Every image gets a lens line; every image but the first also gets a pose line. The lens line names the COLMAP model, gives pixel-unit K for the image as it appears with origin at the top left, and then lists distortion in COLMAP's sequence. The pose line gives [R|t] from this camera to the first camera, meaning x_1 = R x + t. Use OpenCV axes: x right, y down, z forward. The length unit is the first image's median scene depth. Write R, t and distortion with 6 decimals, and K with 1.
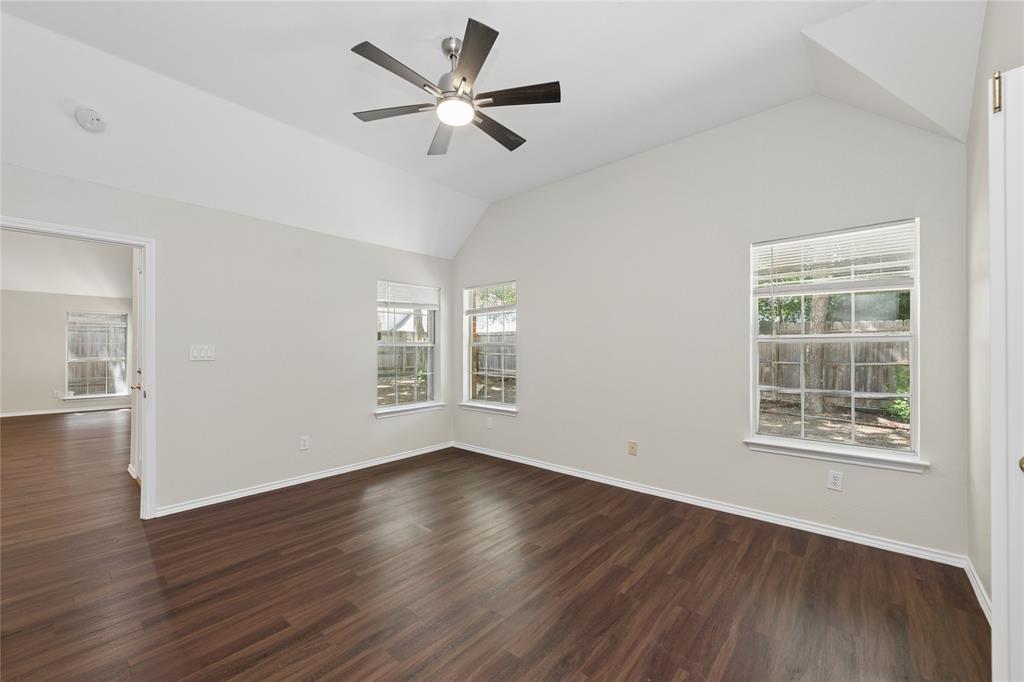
lens RADIAL K [[404.3, 0, 511.4], [0, 404.3, 345.7], [0, 0, 1]] dist [0.005377, -0.000147]
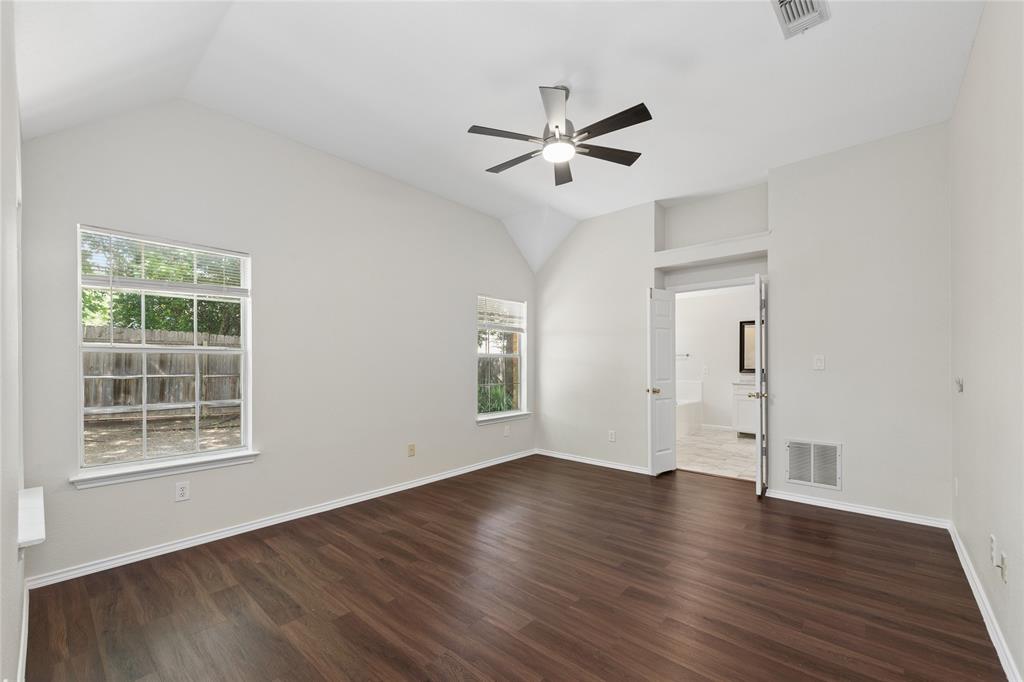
lens RADIAL K [[410.1, 0, 512.7], [0, 410.1, 363.0], [0, 0, 1]] dist [0.001445, 0.000066]
pose [[0.014493, -0.003722, 0.999888, -0.827673], [-0.012044, 0.999920, 0.003897, 0.005536], [-0.999822, -0.012099, 0.014447, 0.710148]]
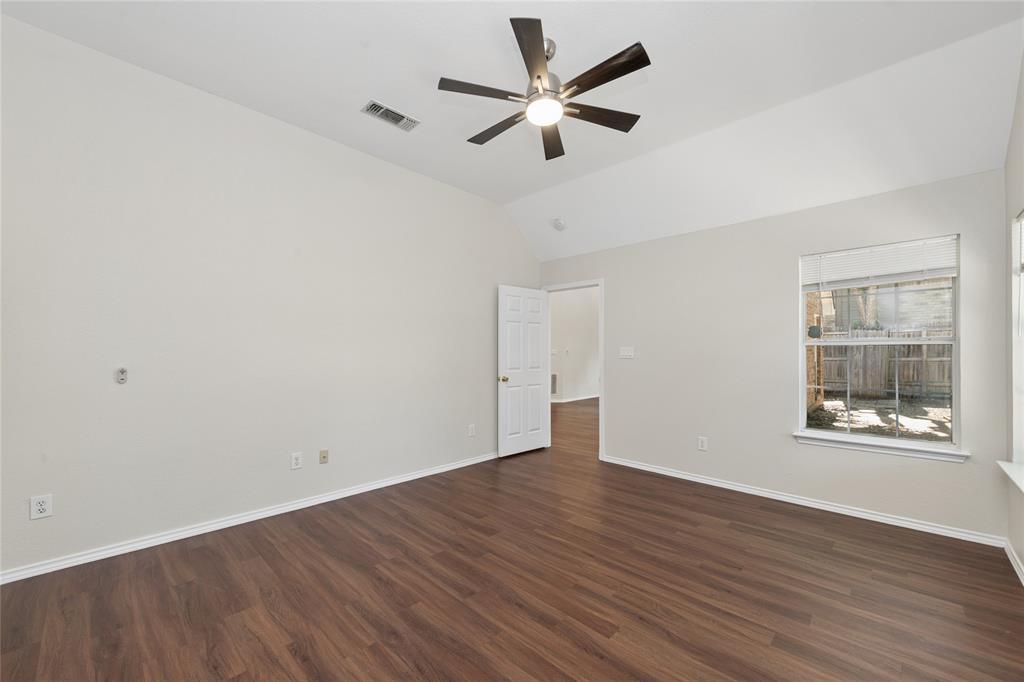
lens RADIAL K [[399.2, 0, 509.1], [0, 399.2, 350.5], [0, 0, 1]] dist [0.001831, -0.000078]
pose [[-0.060177, 0.000514, -0.998188, 0.538893], [0.012653, 0.999920, -0.000247, 0.003455], [0.998108, -0.012645, -0.060179, 0.622443]]
